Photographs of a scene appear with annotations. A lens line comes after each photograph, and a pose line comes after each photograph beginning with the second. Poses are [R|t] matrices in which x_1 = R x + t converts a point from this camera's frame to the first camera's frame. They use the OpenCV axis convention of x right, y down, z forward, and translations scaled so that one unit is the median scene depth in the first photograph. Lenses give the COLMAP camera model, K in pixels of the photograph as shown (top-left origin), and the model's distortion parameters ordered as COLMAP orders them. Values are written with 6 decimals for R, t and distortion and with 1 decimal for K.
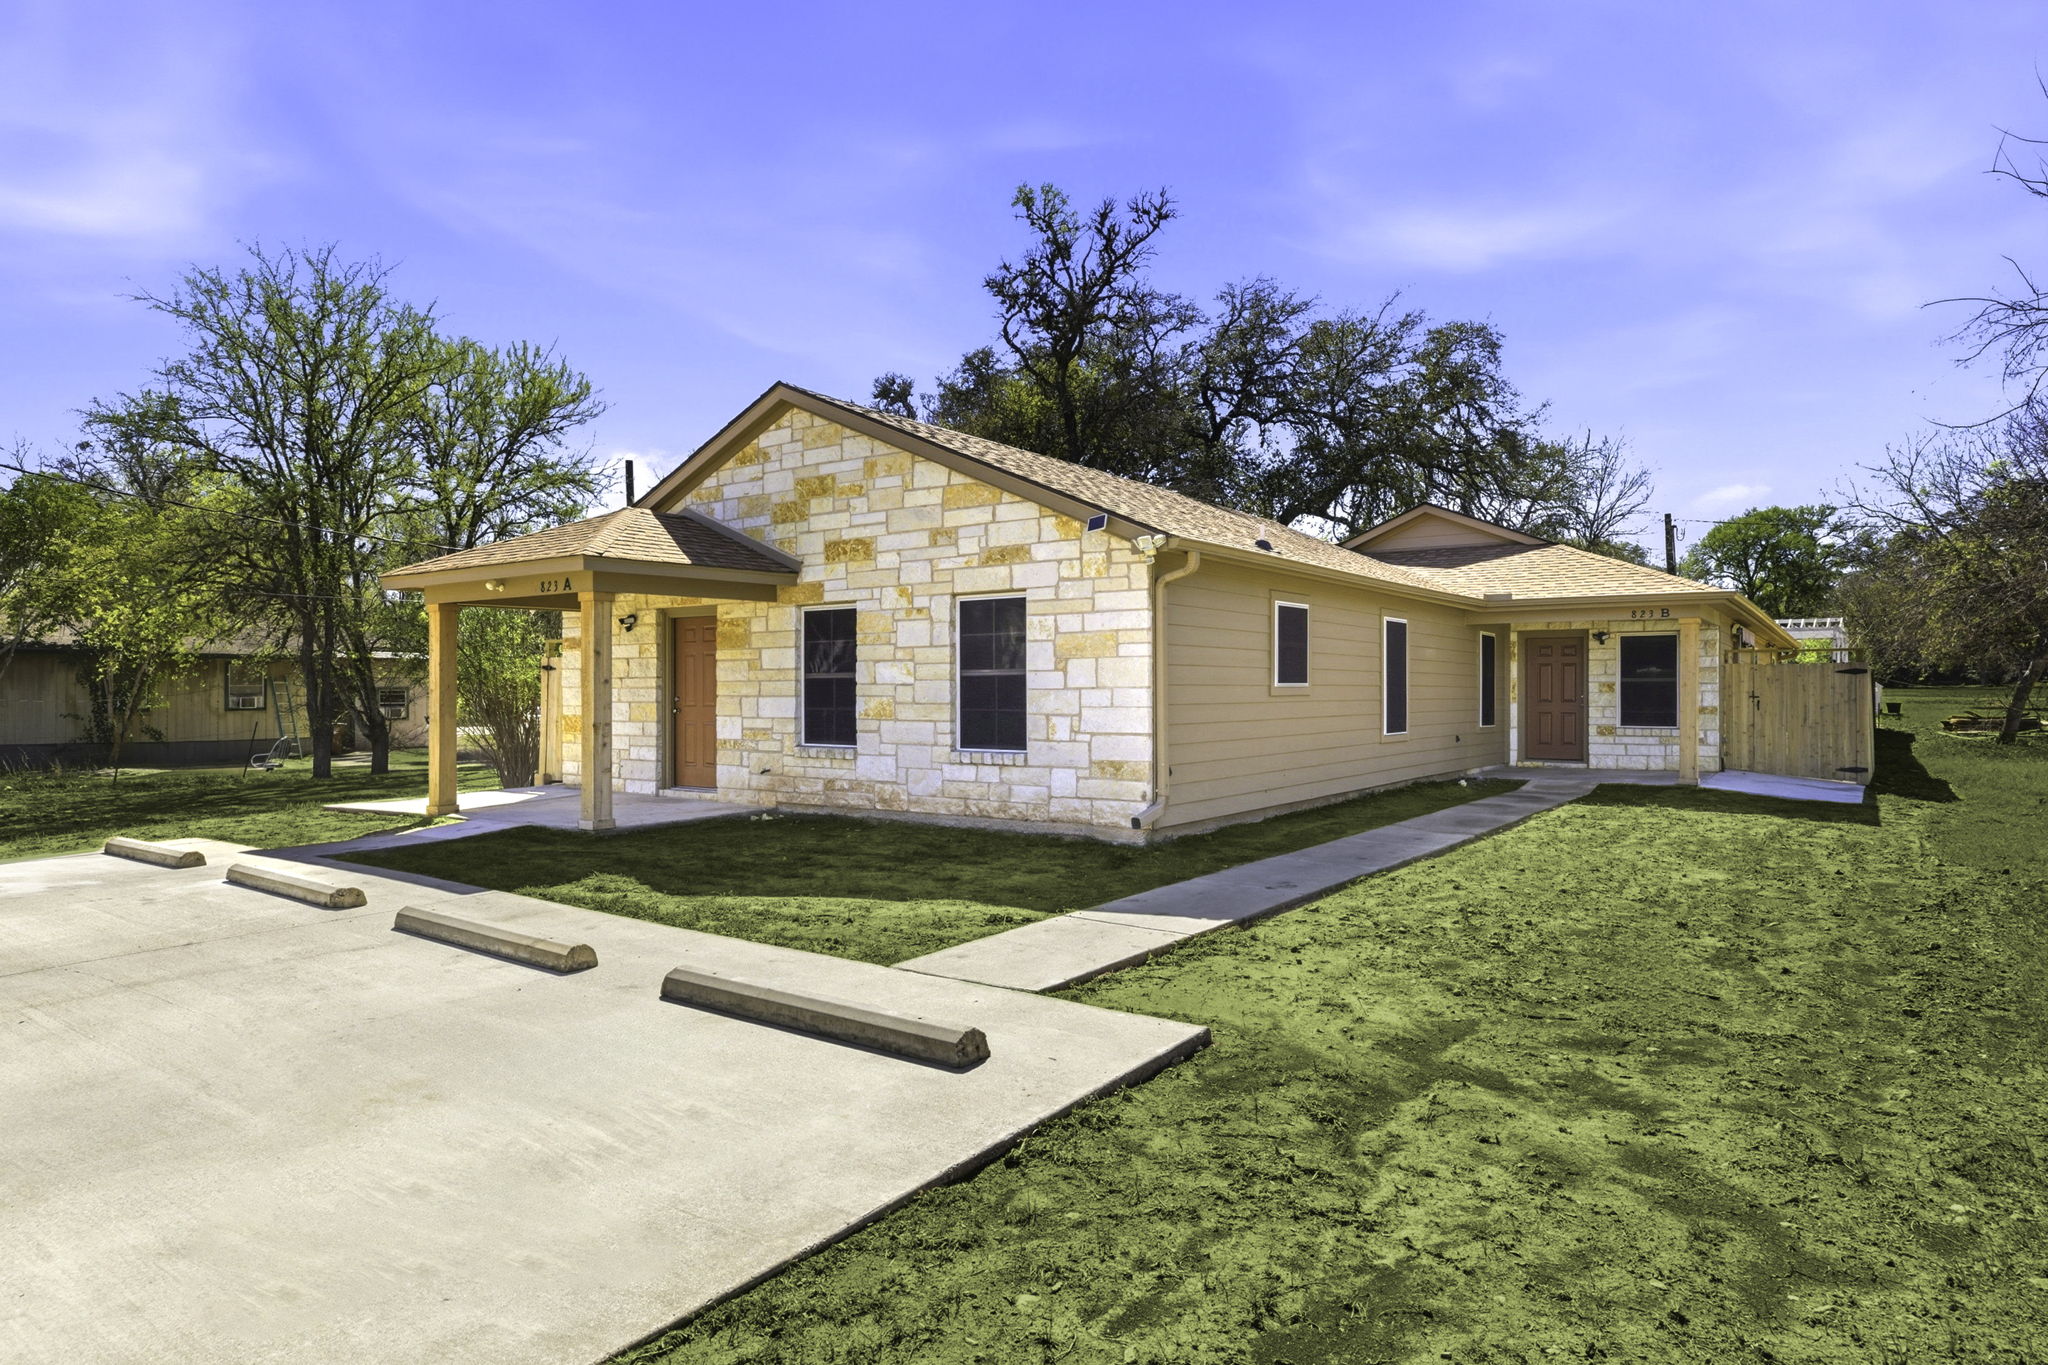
lens RADIAL K [[1173.3, 0, 974.3], [0, 1173.3, 684.7], [0, 0, 1]] dist [-0.032086, 0.014444]
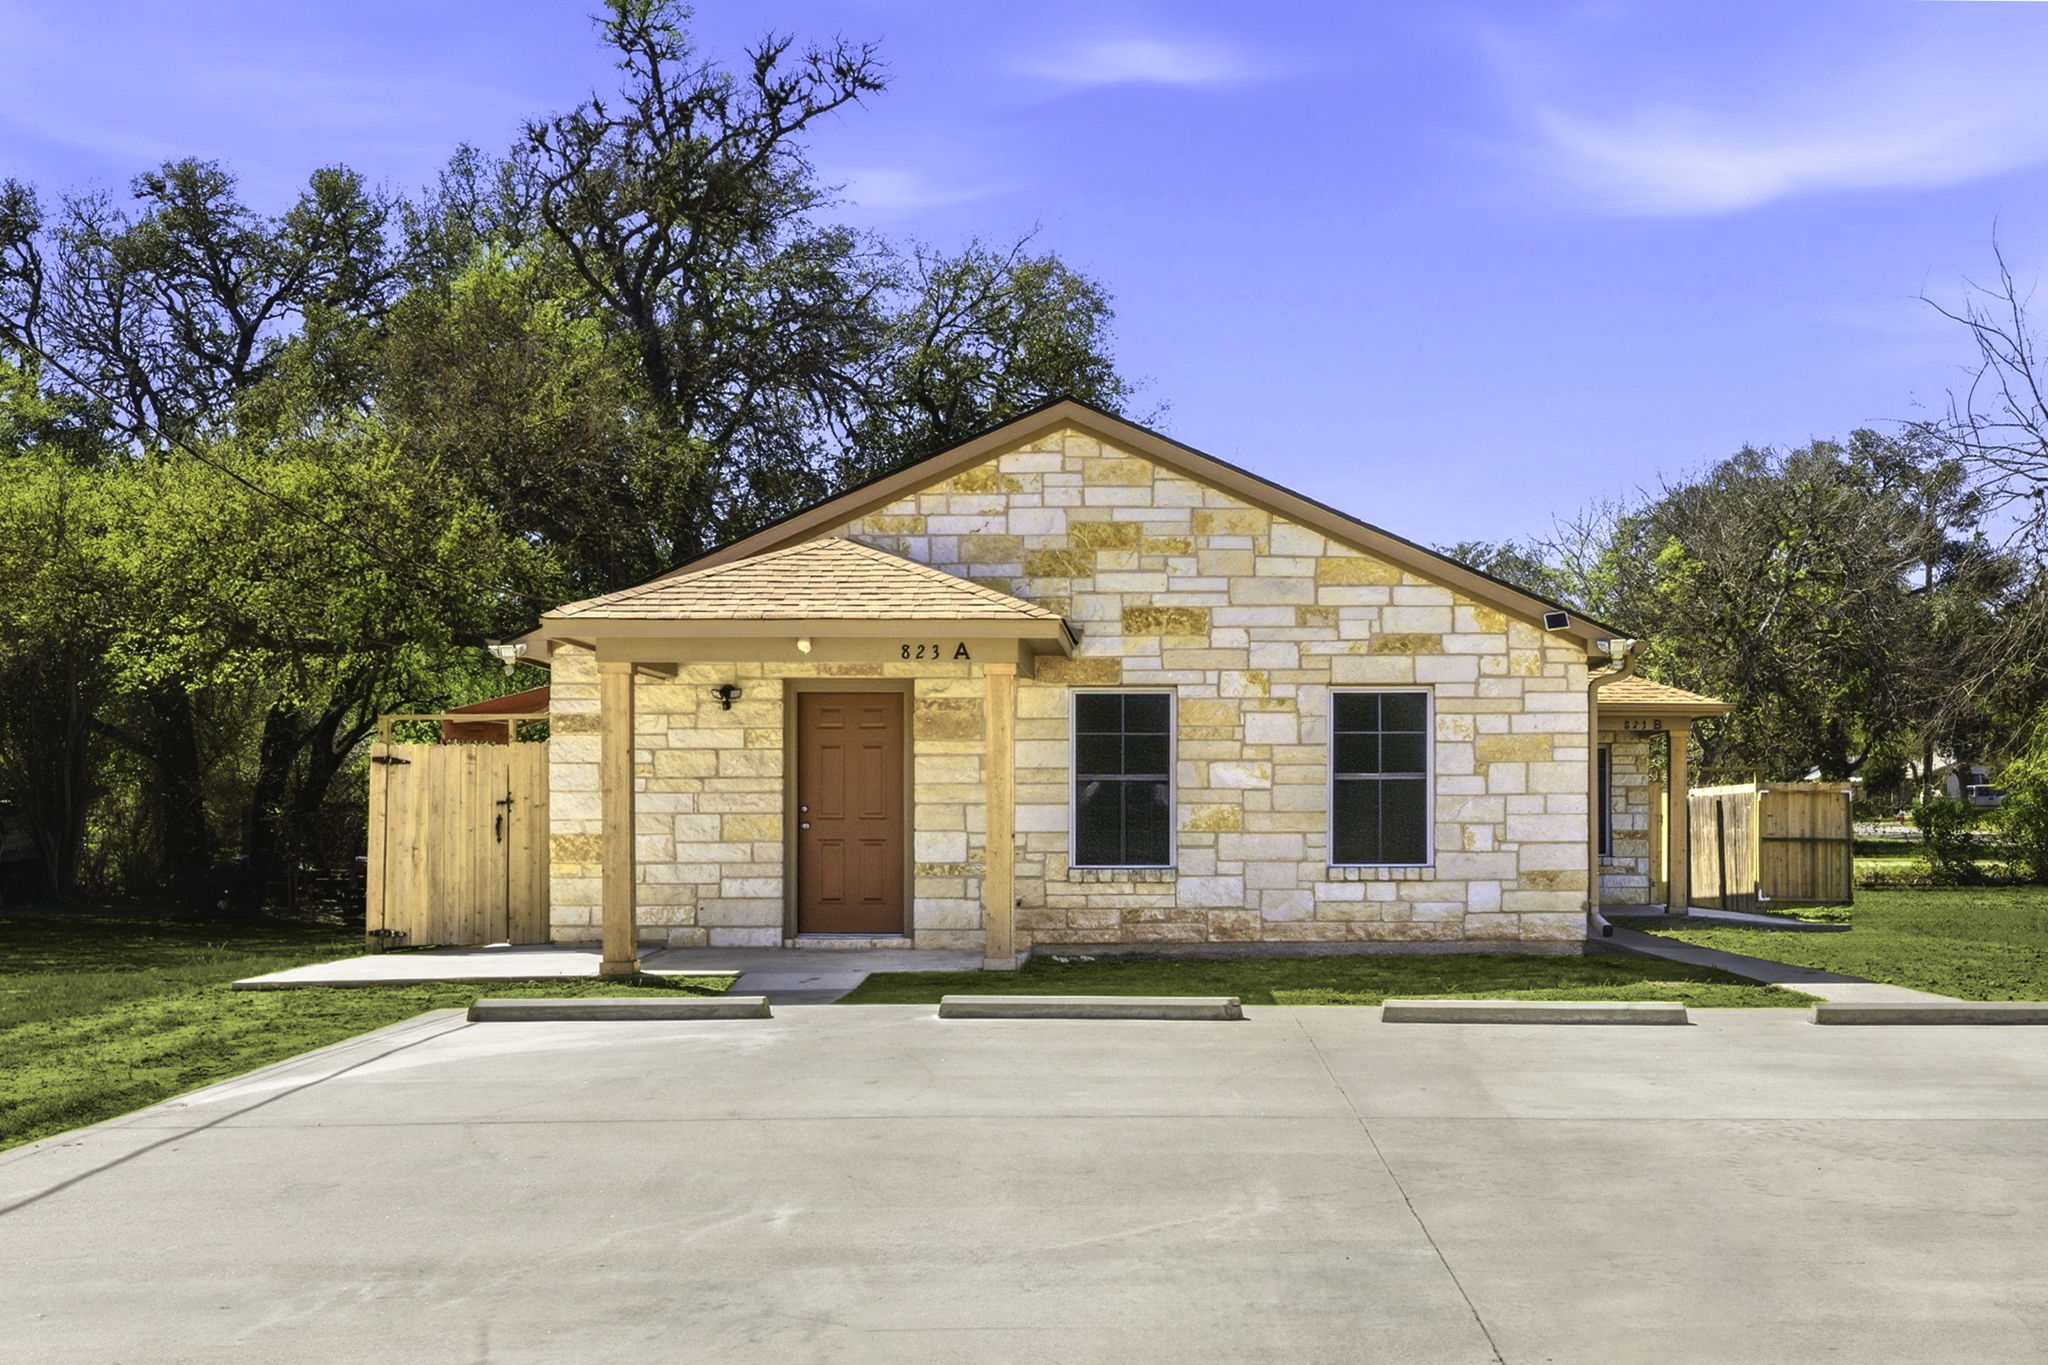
lens RADIAL K [[2264.8, 0, 1094.0], [0, 2264.8, 856.3], [0, 0, 1]] dist [-0.014396, 0.027319]
pose [[0.809824, -0.004356, 0.586656, -1.026883], [-0.003927, 0.999910, 0.012844, 0.025491], [-0.586659, -0.012705, 0.809734, -0.219030]]
